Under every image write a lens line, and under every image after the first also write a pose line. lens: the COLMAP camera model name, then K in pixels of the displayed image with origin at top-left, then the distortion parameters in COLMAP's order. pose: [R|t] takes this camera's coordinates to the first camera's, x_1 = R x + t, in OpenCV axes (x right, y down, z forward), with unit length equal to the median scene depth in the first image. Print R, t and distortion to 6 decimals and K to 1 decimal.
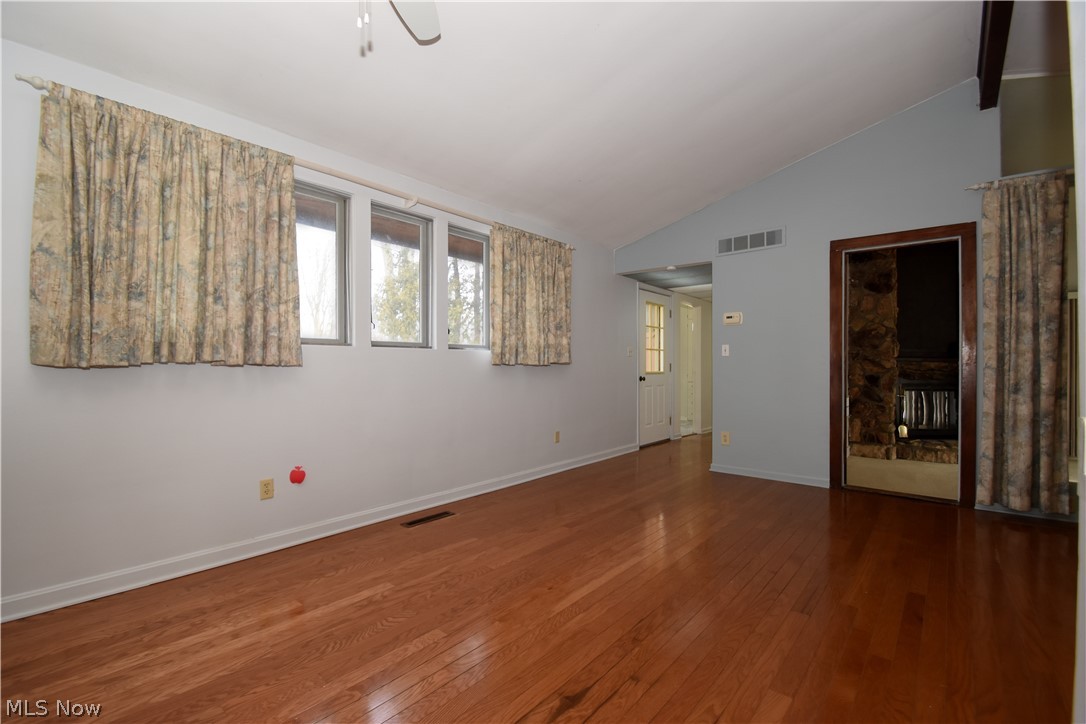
lens RADIAL K [[468.6, 0, 543.1], [0, 468.6, 370.7], [0, 0, 1]] dist [-0.008491, -0.000161]
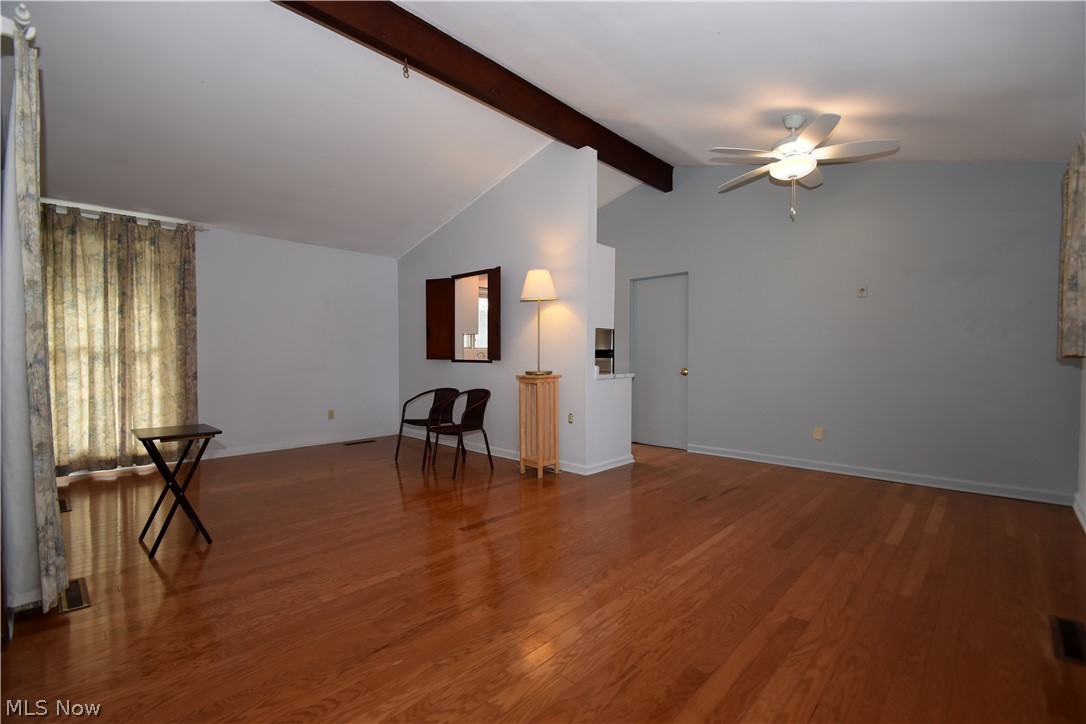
lens RADIAL K [[478.0, 0, 539.8], [0, 478.0, 364.2], [0, 0, 1]] dist [0.012240, -0.000512]
pose [[-0.998867, 0.004186, 0.047411, 0.444465], [0.005315, 0.999705, 0.023719, -0.023574], [-0.047298, 0.023944, -0.998594, 2.018710]]
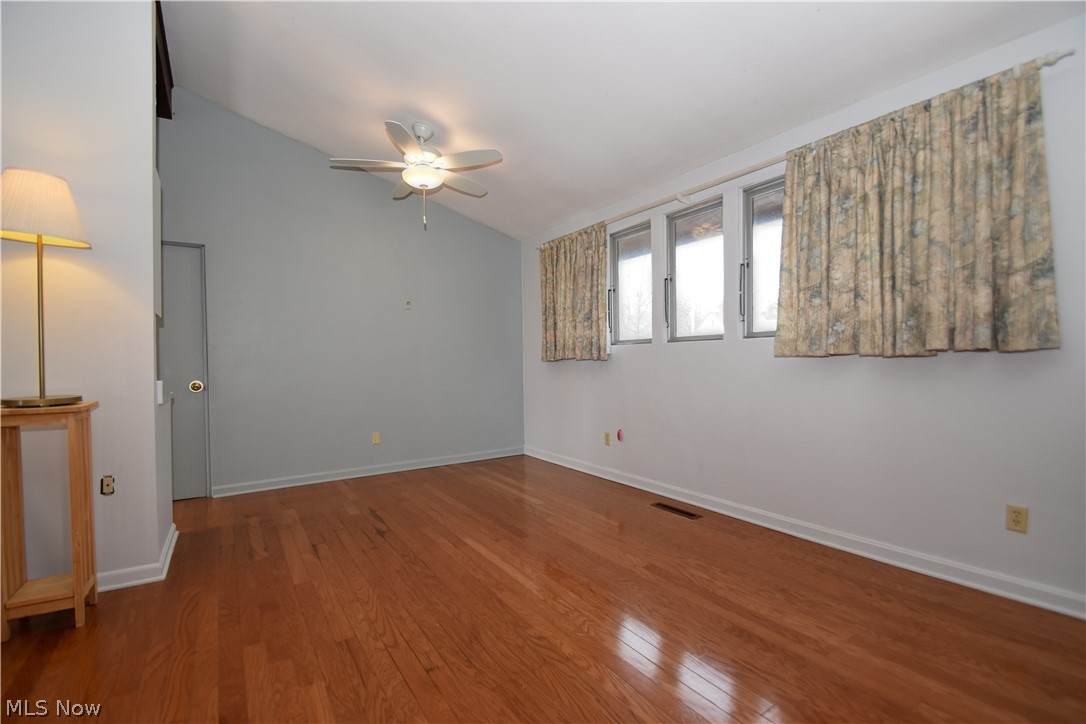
lens RADIAL K [[478.0, 0, 539.8], [0, 478.0, 364.2], [0, 0, 1]] dist [0.012240, -0.000512]
pose [[-0.270493, 0.013973, -0.962621, 1.067280], [0.004629, 0.999902, 0.013213, -0.019048], [0.962711, -0.000882, -0.270531, 1.284892]]
